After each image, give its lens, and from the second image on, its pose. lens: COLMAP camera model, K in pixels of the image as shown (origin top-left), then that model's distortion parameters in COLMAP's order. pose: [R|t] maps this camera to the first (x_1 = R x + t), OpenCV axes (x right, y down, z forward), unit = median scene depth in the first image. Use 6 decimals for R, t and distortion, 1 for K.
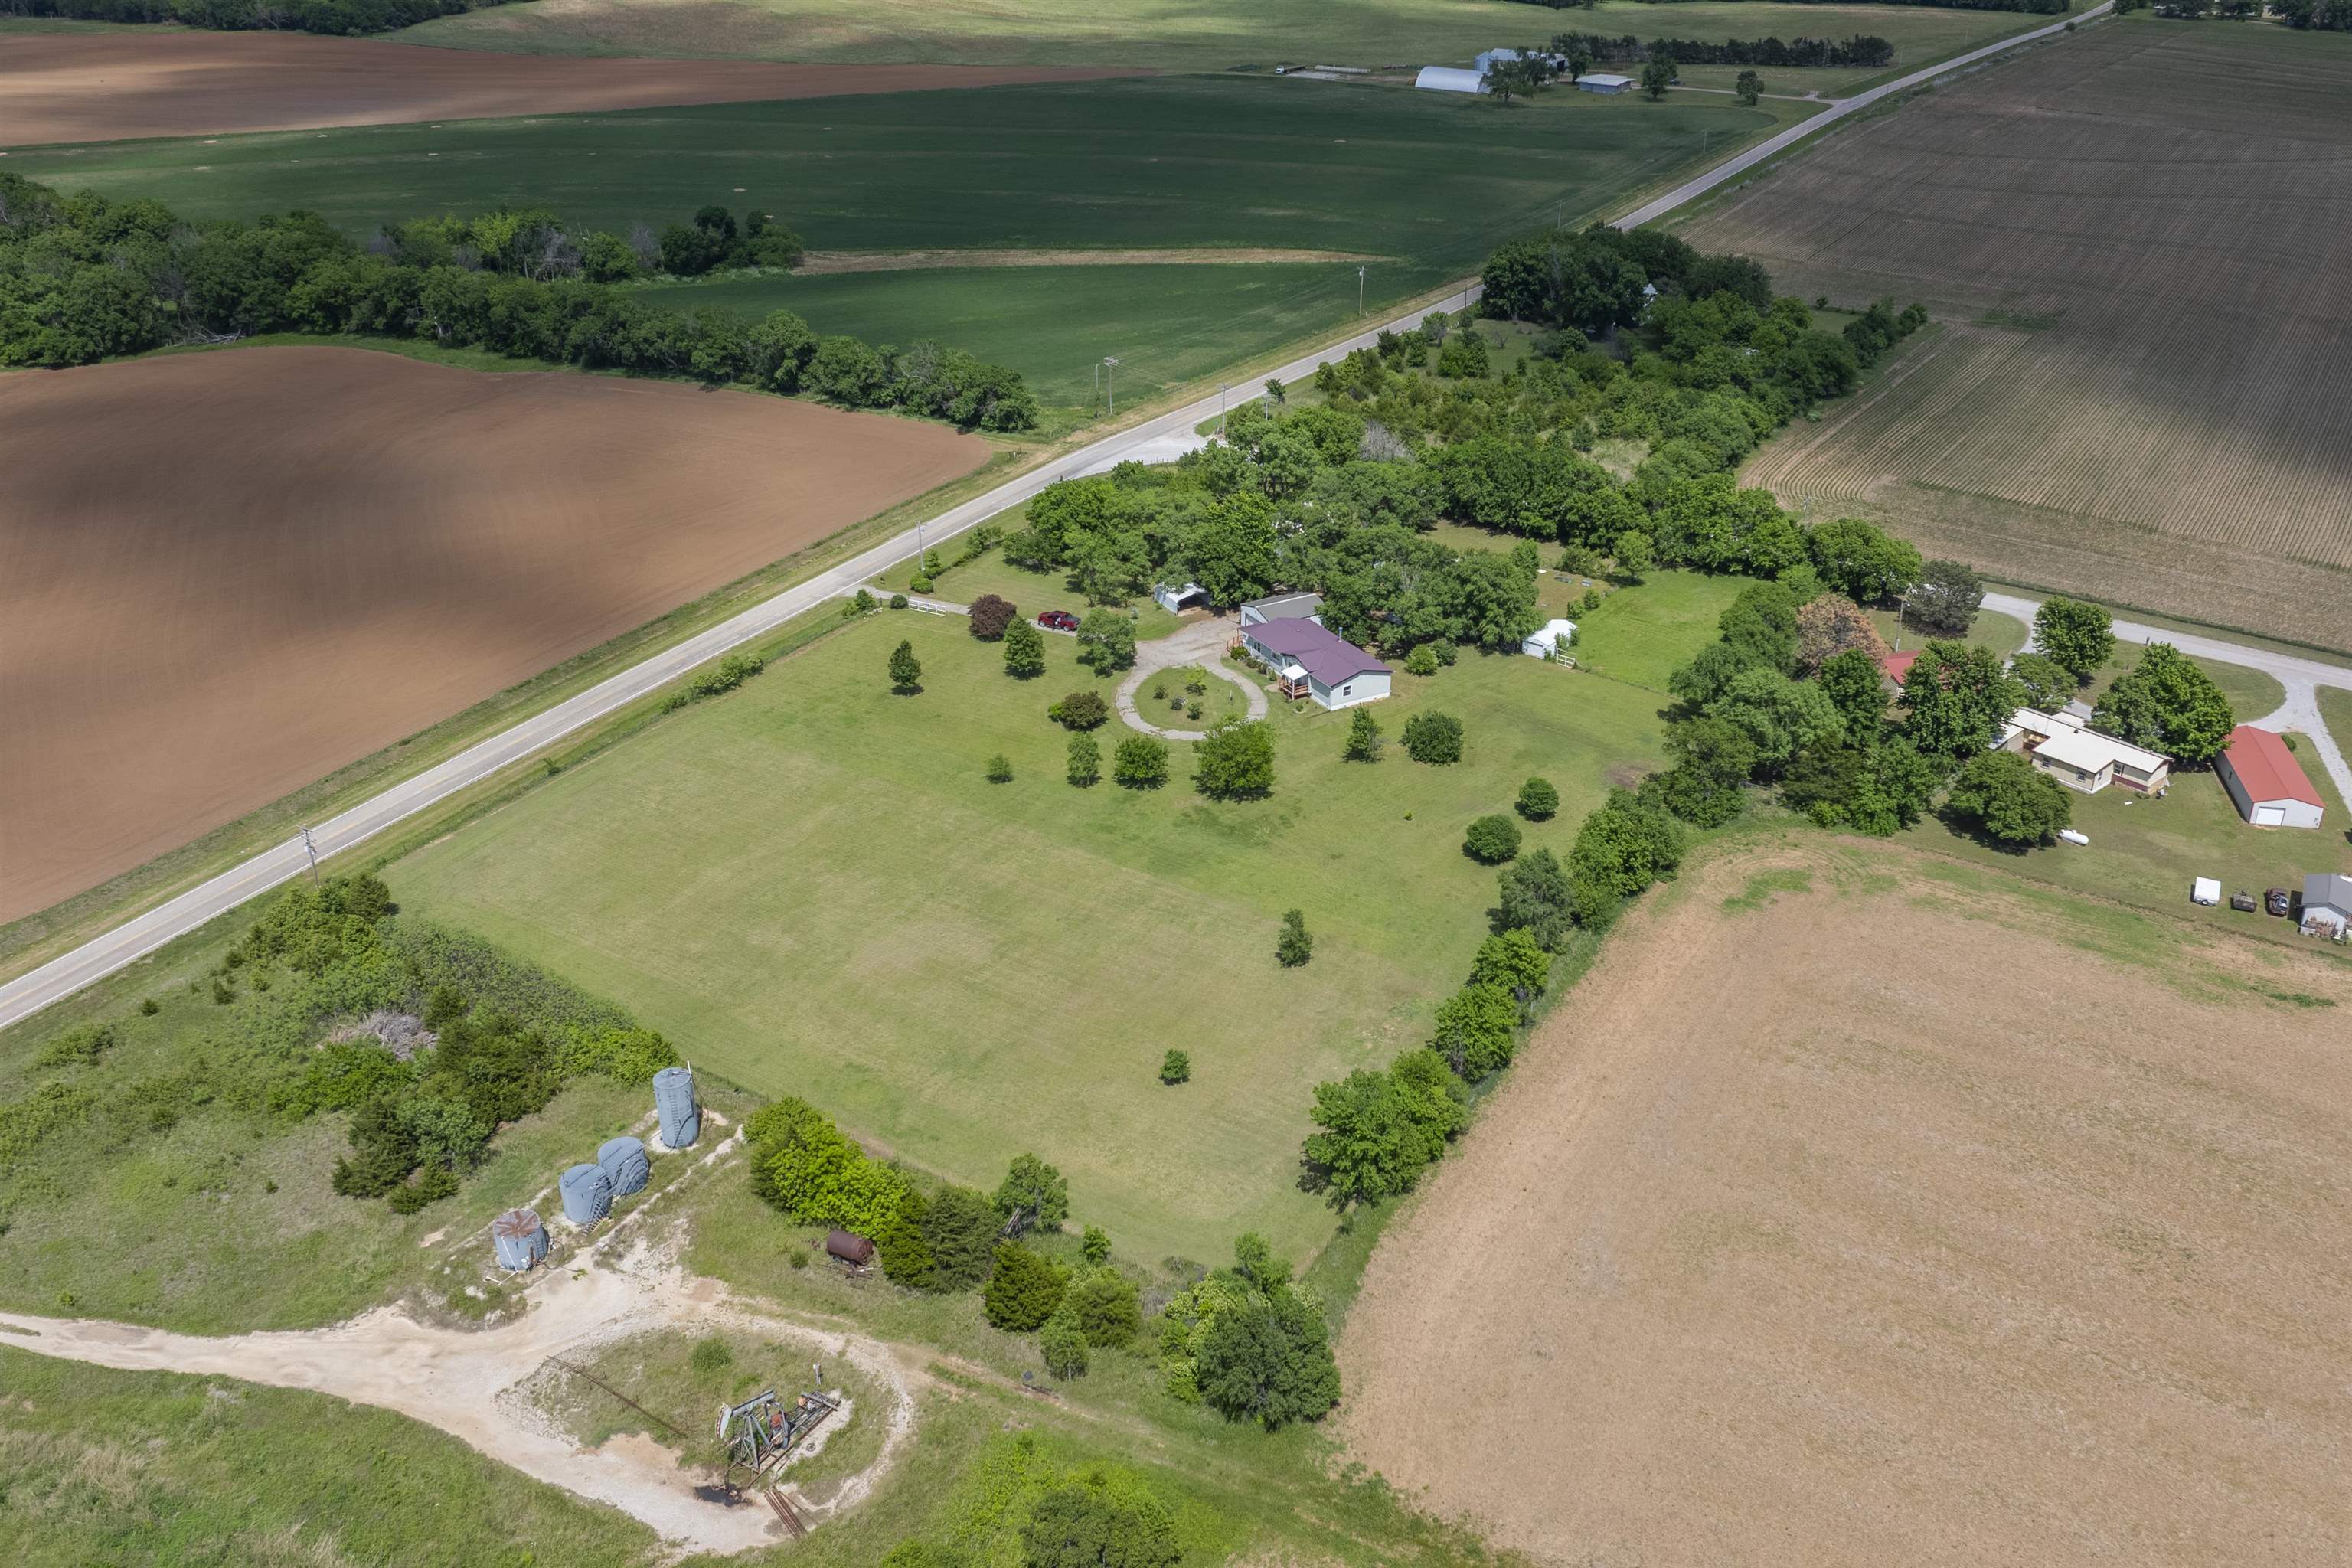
lens RADIAL K [[2022.6, 0, 1236.7], [0, 2022.6, 788.6], [0, 0, 1]] dist [-0.015615, -0.011998]
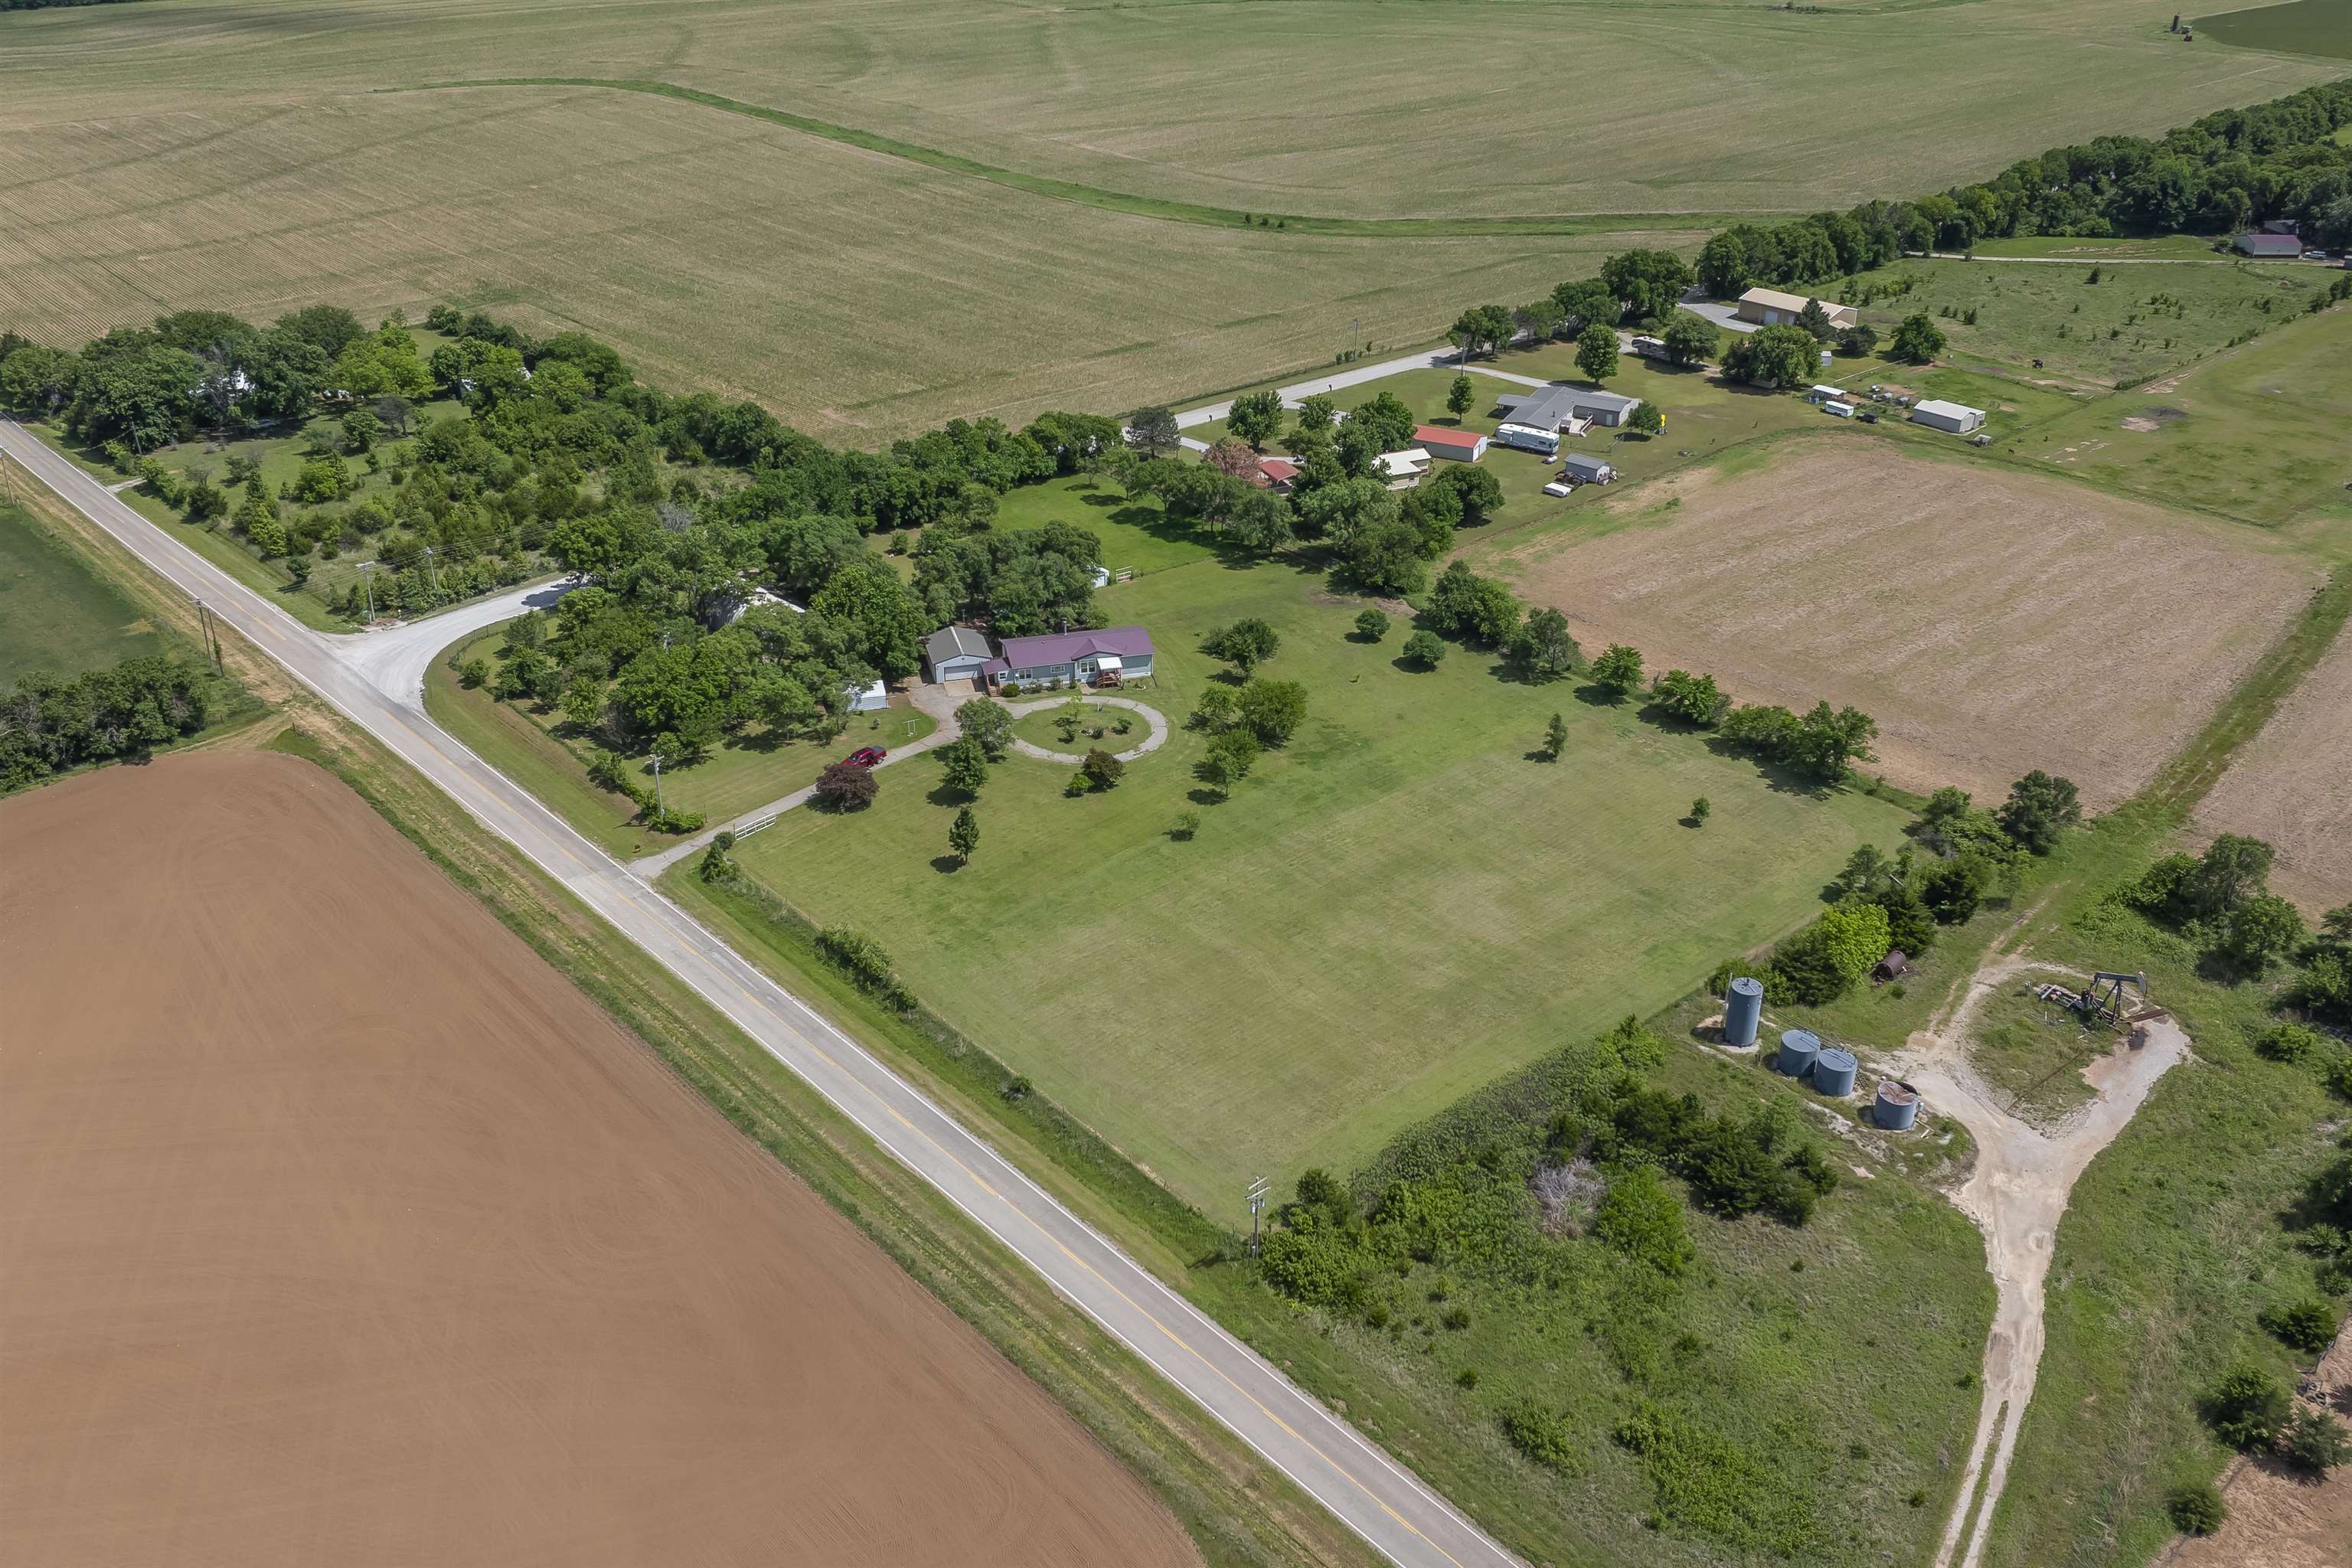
lens RADIAL K [[2022.6, 0, 1236.7], [0, 2022.6, 788.6], [0, 0, 1]] dist [-0.015615, -0.011998]
pose [[0.263745, -0.459584, 0.848069, -0.982527], [0.434849, 0.841440, 0.320756, -0.347032], [-0.861014, 0.284184, 0.421775, 0.549527]]
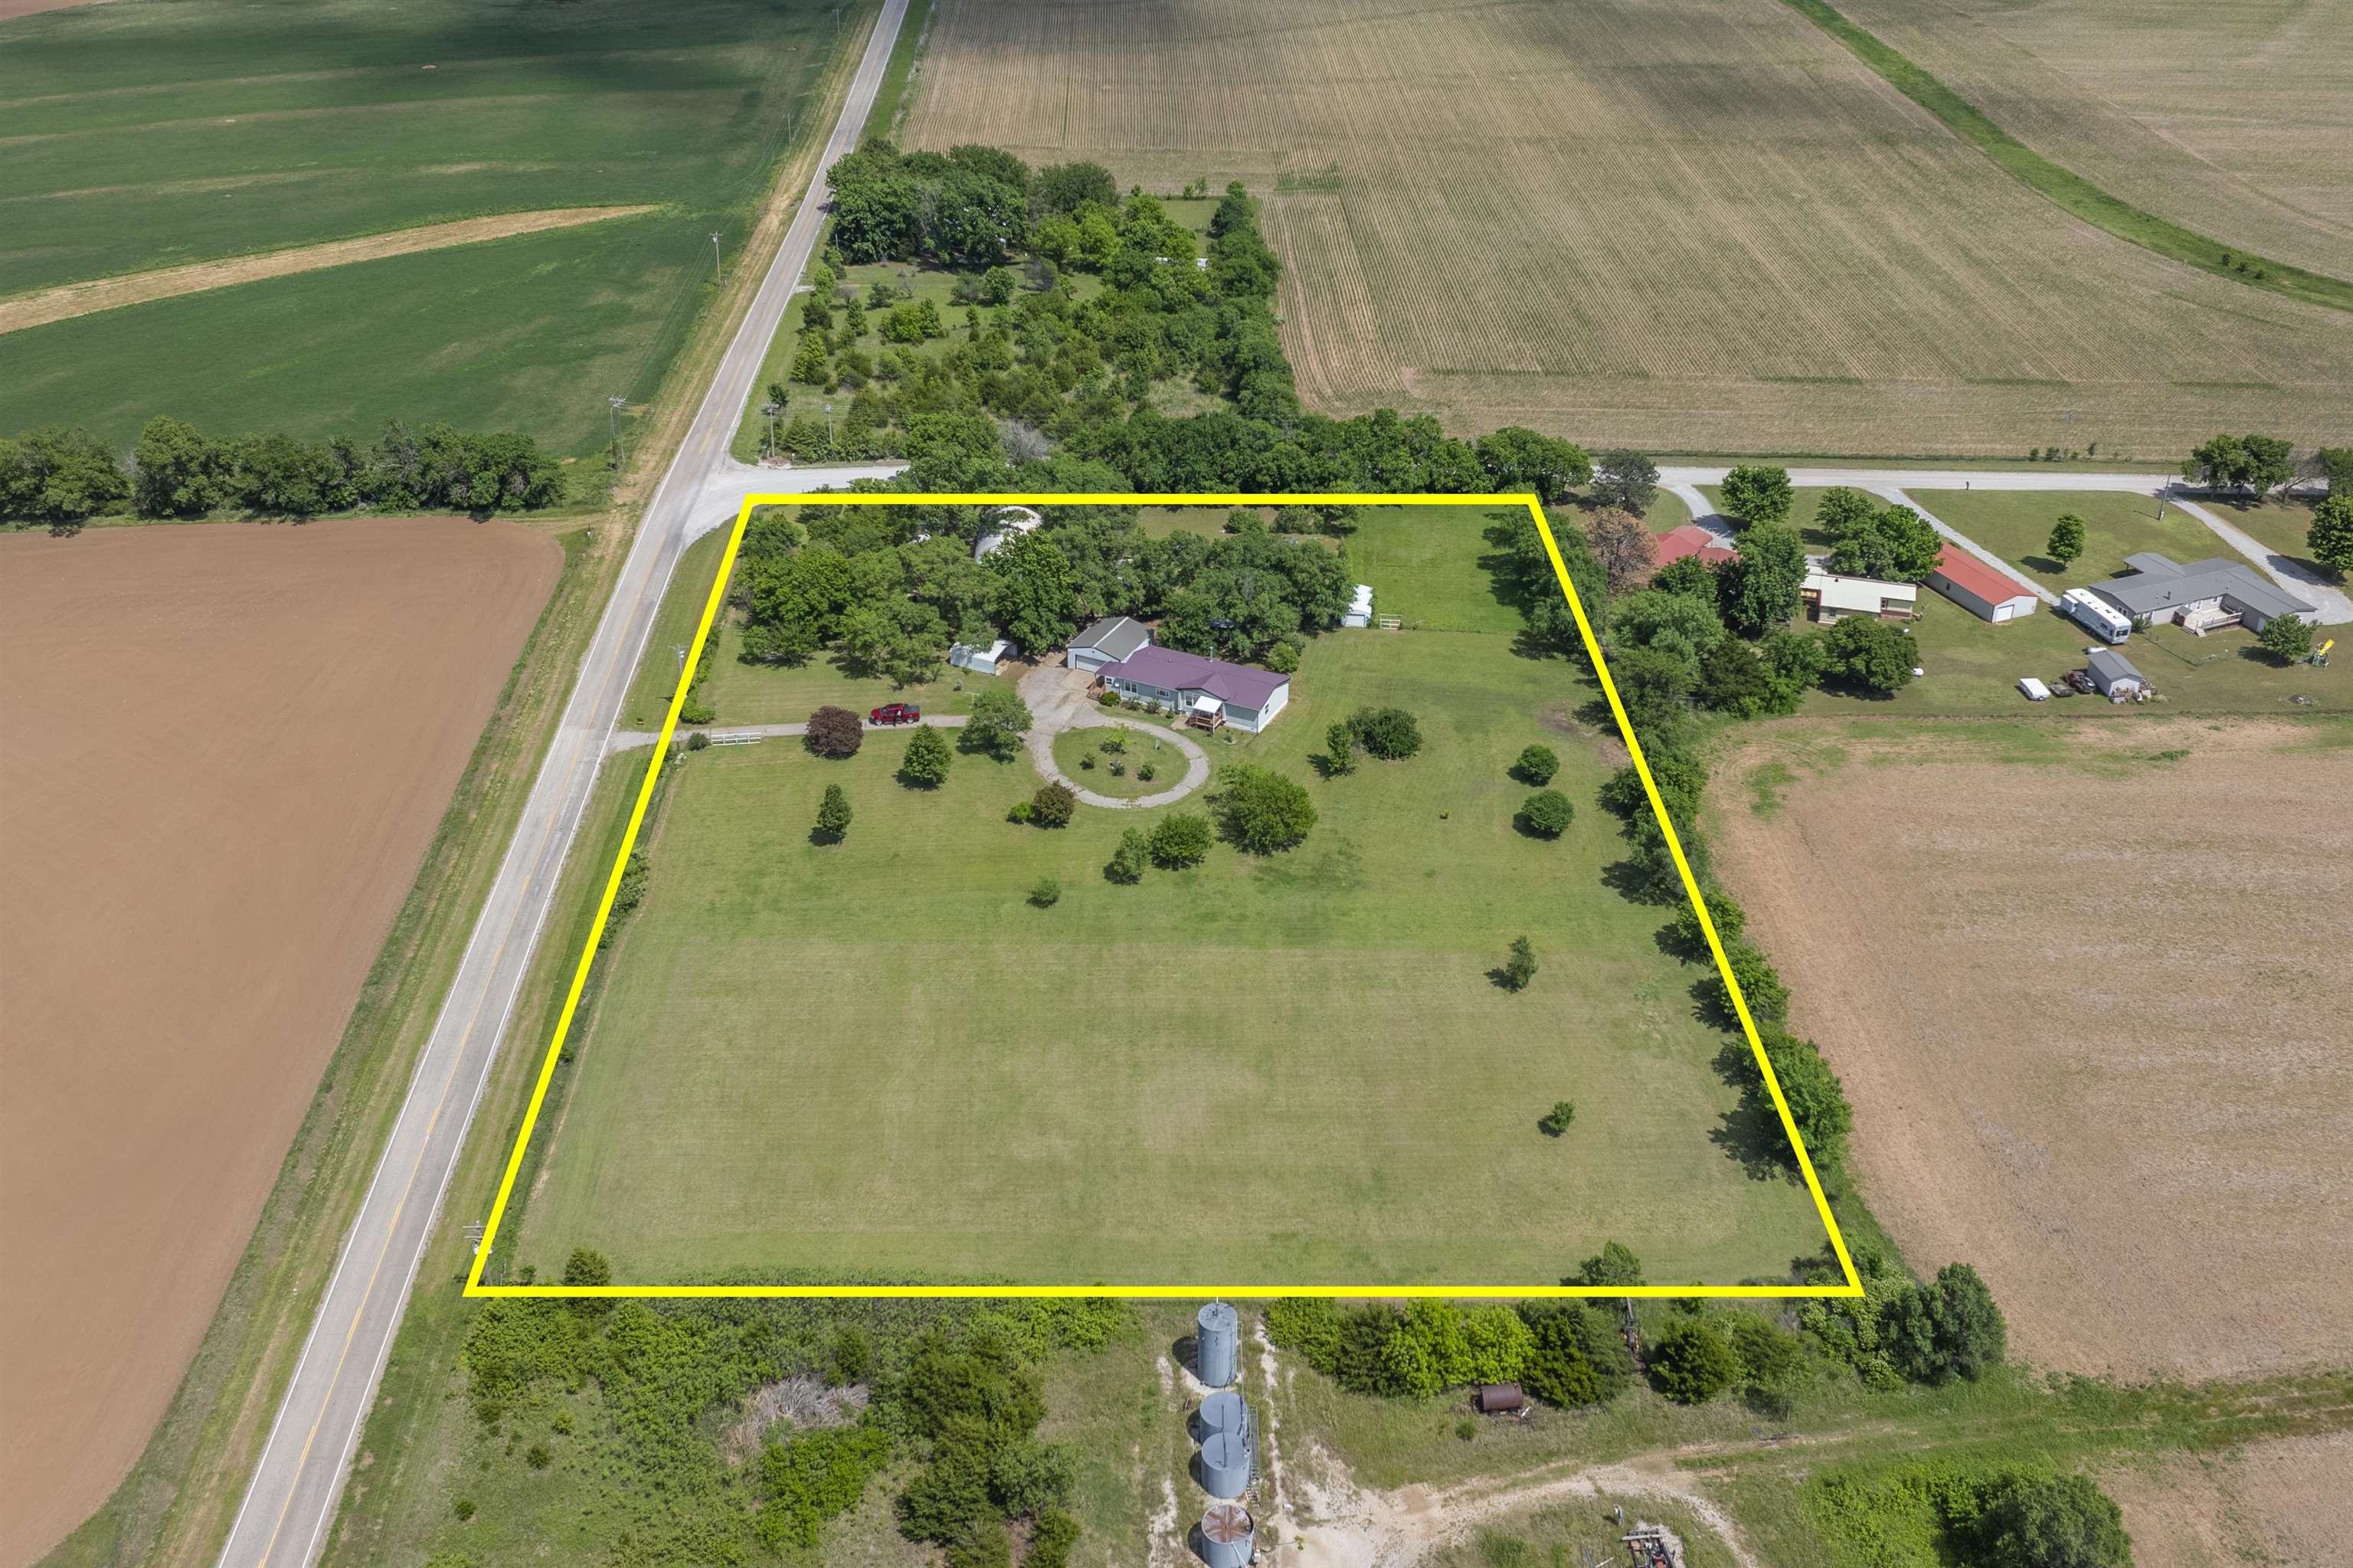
lens RADIAL K [[2167.3, 0, 1231.5], [0, 2167.3, 781.4], [0, 0, 1]] dist [-0.015101, -0.015535]
pose [[0.831397, -0.279077, 0.480515, -0.517985], [0.247714, 0.960197, 0.129072, -0.168004], [-0.497410, 0.011721, 0.867436, 0.093790]]
